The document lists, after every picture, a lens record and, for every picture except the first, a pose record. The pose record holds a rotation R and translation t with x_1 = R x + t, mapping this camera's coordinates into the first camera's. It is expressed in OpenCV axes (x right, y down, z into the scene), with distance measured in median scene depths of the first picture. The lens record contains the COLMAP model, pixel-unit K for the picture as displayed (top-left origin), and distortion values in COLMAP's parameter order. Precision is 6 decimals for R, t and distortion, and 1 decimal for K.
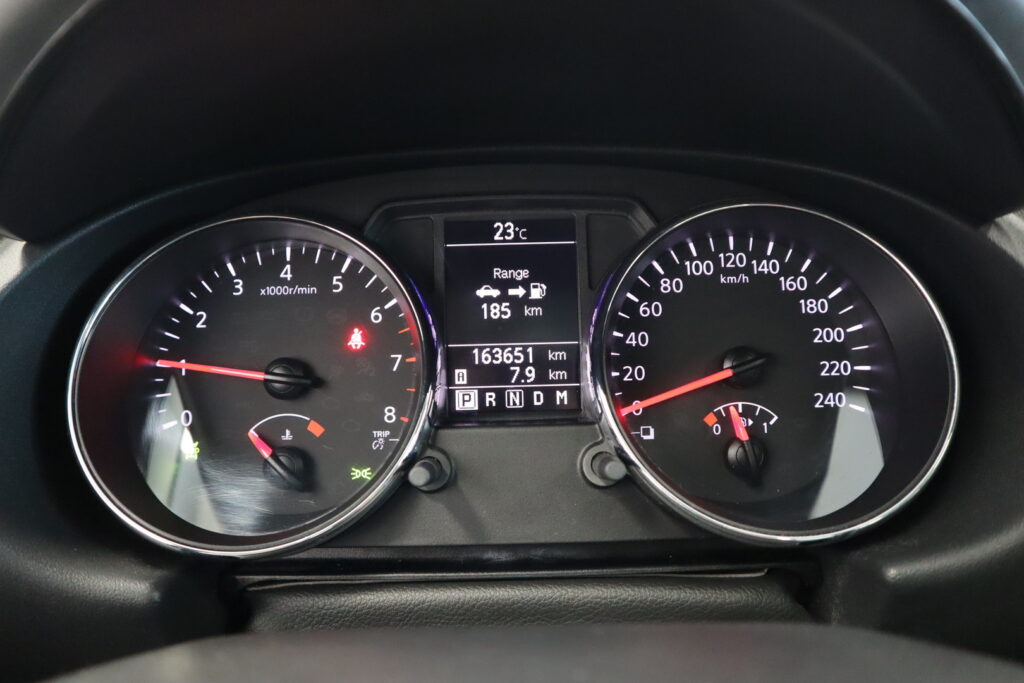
lens RADIAL K [[747.9, 0, 512.0], [0, 747.9, 341.5], [0, 0, 1]] dist [-0.109093, 0.098133]
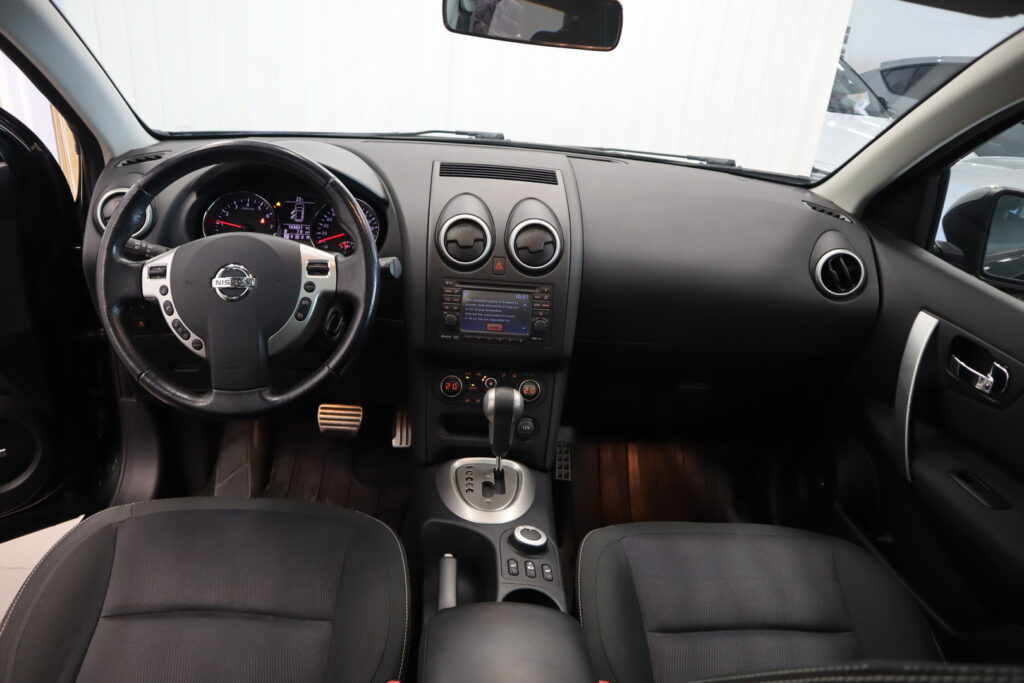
lens RADIAL K [[722.1, 0, 512.0], [0, 722.1, 341.5], [0, 0, 1]] dist [-0.114269, 0.078665]
pose [[0.994134, 0.075322, 0.077613, 0.989692], [-0.078299, 0.996278, 0.036053, 0.442126], [-0.074609, -0.041918, 0.996331, -3.348265]]
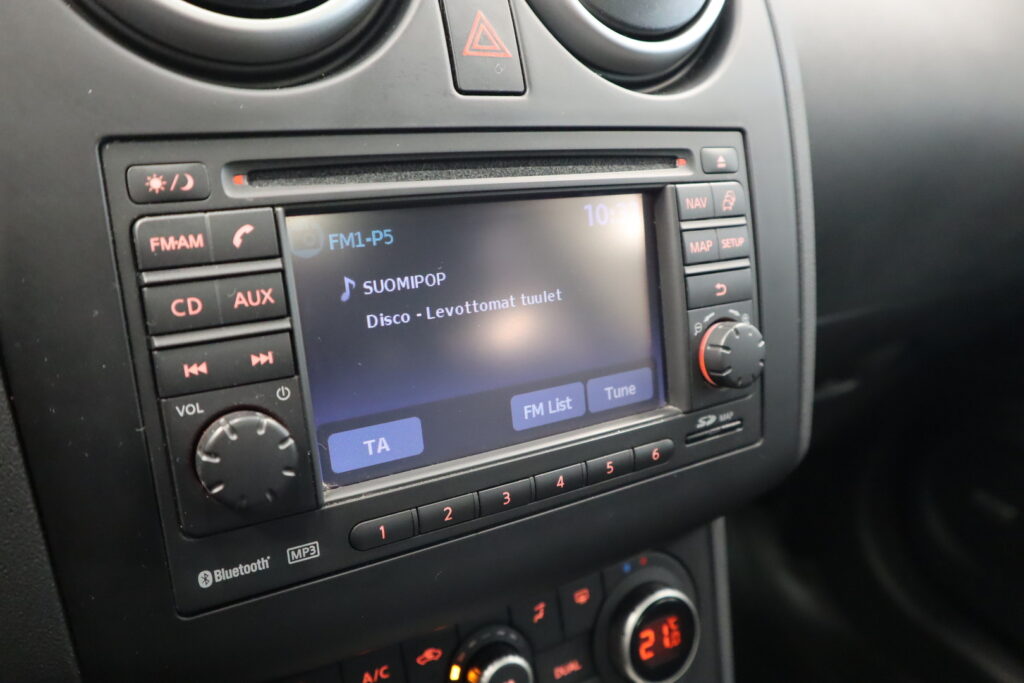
lens RADIAL K [[747.9, 0, 512.0], [0, 747.9, 341.5], [0, 0, 1]] dist [-0.109093, 0.098133]
pose [[0.869715, -0.131510, 0.475710, 0.881138], [0.084942, 0.989349, 0.118210, 0.367412], [-0.486189, -0.062401, 0.871623, -0.055092]]
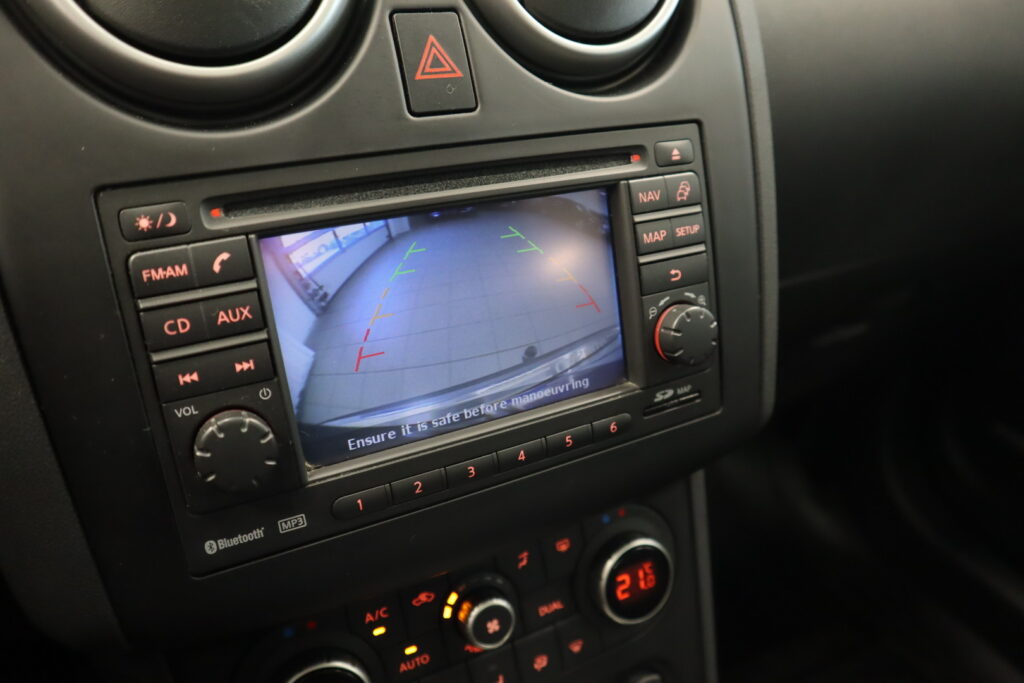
lens RADIAL K [[722.1, 0, 512.0], [0, 722.1, 341.5], [0, 0, 1]] dist [-0.114269, 0.078665]
pose [[0.897757, -0.192378, 0.396261, 0.944312], [0.117820, 0.971685, 0.204809, 0.310941], [-0.424441, -0.137181, 0.895003, -0.135996]]
